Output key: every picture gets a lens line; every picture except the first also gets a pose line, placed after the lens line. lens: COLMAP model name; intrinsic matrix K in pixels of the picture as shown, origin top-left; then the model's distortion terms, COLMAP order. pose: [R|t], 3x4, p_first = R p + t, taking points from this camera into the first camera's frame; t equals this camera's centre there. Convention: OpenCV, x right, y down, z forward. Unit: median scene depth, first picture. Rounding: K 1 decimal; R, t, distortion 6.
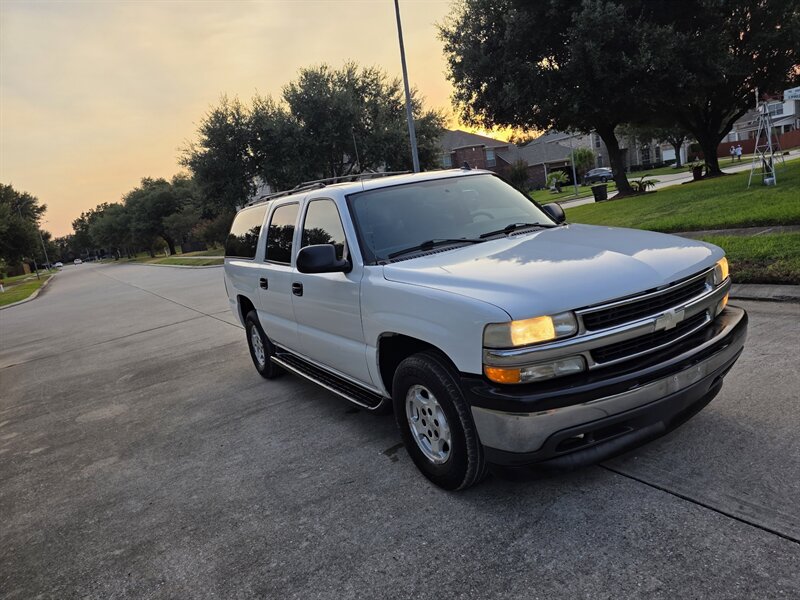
lens RADIAL K [[541.6, 0, 410.3], [0, 541.6, 292.4], [0, 0, 1]] dist [0.067045, -0.062925]
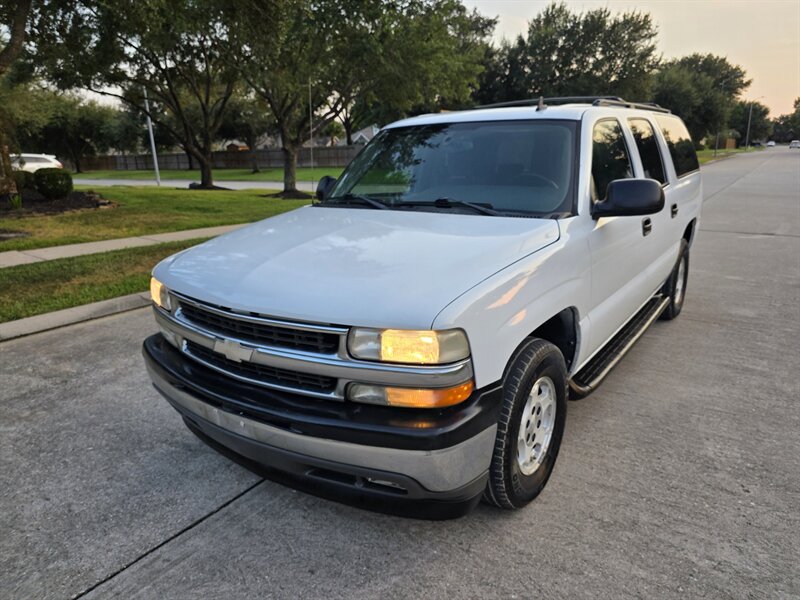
lens RADIAL K [[545.5, 0, 407.1], [0, 545.5, 301.8], [0, 0, 1]] dist [0.053341, -0.061176]
pose [[0.396295, 0.381618, -0.835056, 0.297587], [-0.179895, 0.924170, 0.336969, -0.081859], [0.900327, 0.016683, 0.434895, 0.211631]]
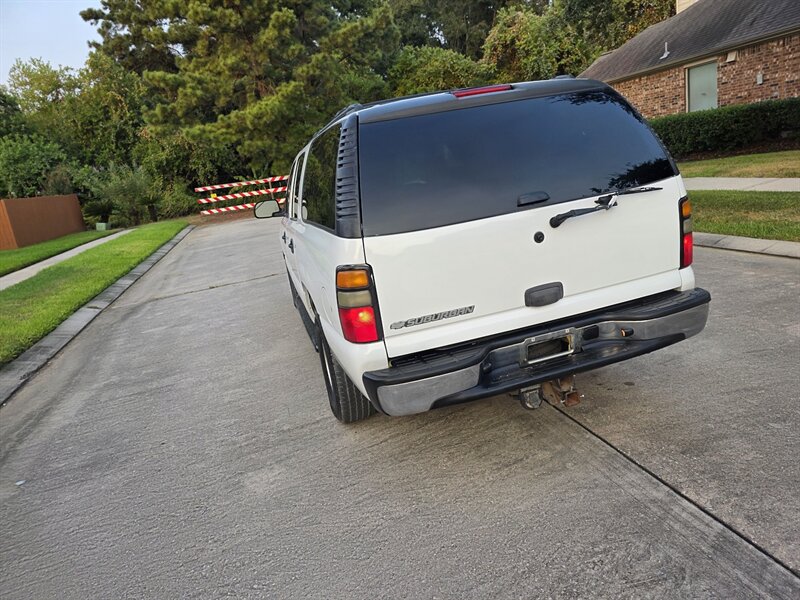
lens RADIAL K [[536.1, 0, 403.9], [0, 536.1, 293.5], [0, 0, 1]] dist [0.065141, -0.062104]
pose [[-0.916018, 0.228671, 0.329577, -0.160103], [0.337284, 0.883808, 0.324226, -0.110719], [-0.217142, 0.408158, -0.886711, 0.872080]]
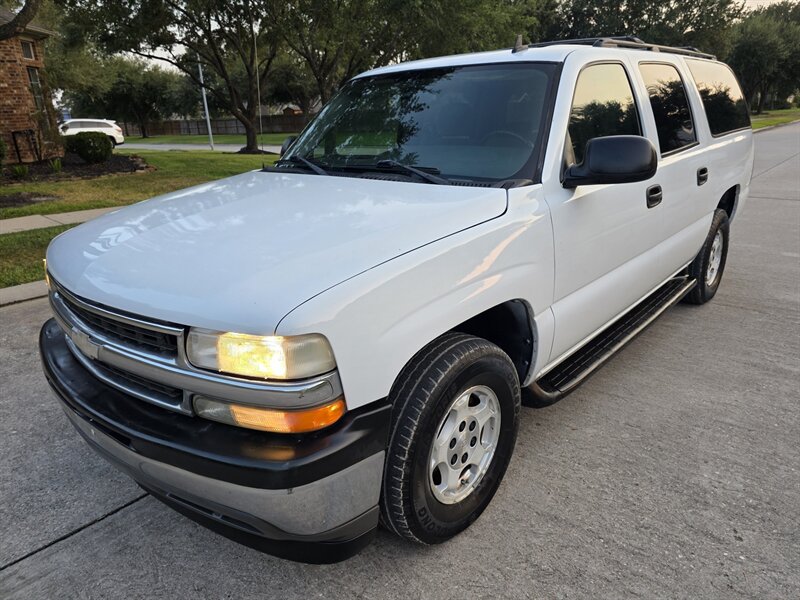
lens RADIAL K [[545.2, 0, 403.0], [0, 545.2, 301.2], [0, 0, 1]] dist [0.047461, -0.051763]
pose [[0.293567, 0.441564, -0.847844, 0.277804], [-0.159996, 0.897109, 0.411822, -0.083534], [0.942454, 0.014754, 0.334010, 0.276210]]
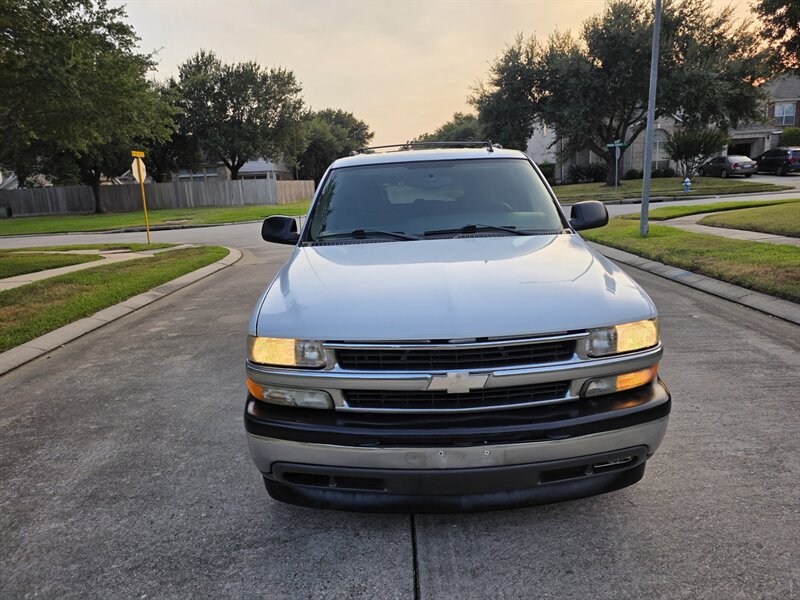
lens RADIAL K [[539.2, 0, 411.0], [0, 539.2, 287.9], [0, 0, 1]] dist [0.067166, -0.063452]
pose [[0.852624, 0.212066, -0.477556, 0.184445], [-0.164024, 0.976367, 0.140723, -0.045024], [0.496113, -0.041653, 0.867258, 0.068111]]
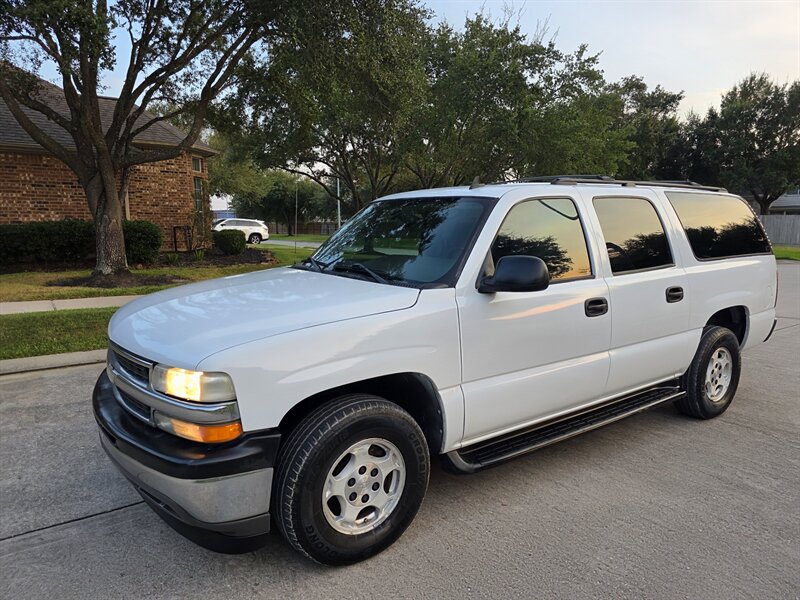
lens RADIAL K [[537.2, 0, 406.7], [0, 537.2, 301.2], [0, 0, 1]] dist [0.066336, -0.064917]
pose [[0.073719, 0.293784, -0.953025, 0.344264], [-0.170864, 0.945216, 0.278160, -0.107792], [0.982533, 0.142332, 0.119878, 0.336428]]
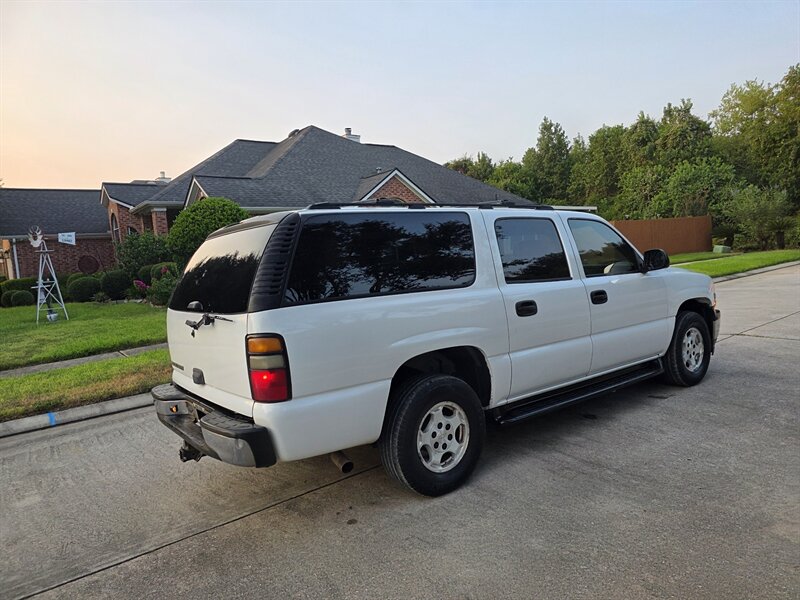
lens RADIAL K [[530.7, 0, 406.2], [0, 530.7, 299.2], [0, 0, 1]] dist [0.066839, -0.060804]
pose [[-0.088561, 0.091659, 0.991845, -0.458075], [0.246590, 0.966779, -0.067325, -0.009538], [-0.965065, 0.238616, -0.108221, 0.566583]]
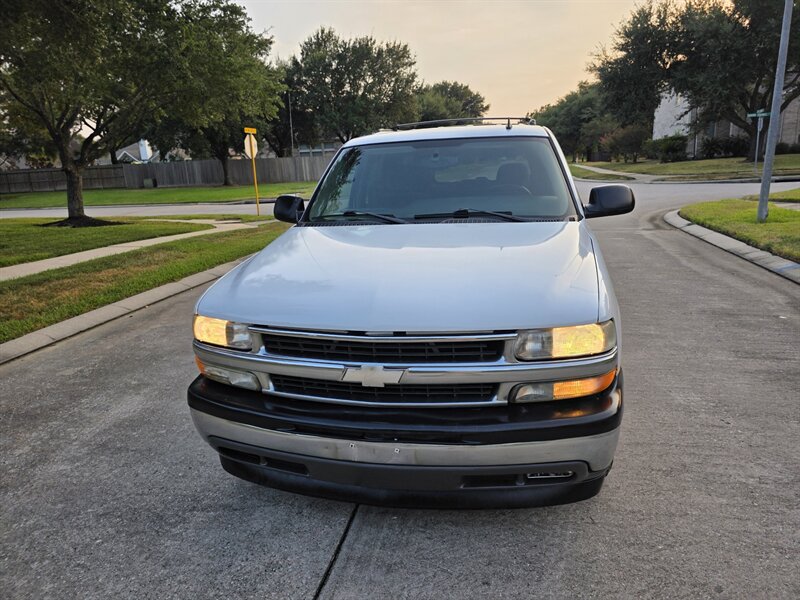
lens RADIAL K [[540.8, 0, 409.3], [0, 540.8, 292.3], [0, 0, 1]] dist [0.063076, -0.062748]
pose [[0.724017, 0.280757, -0.630059, 0.232175], [-0.174556, 0.958261, 0.226418, -0.059470], [0.667330, -0.053950, 0.742806, 0.113421]]
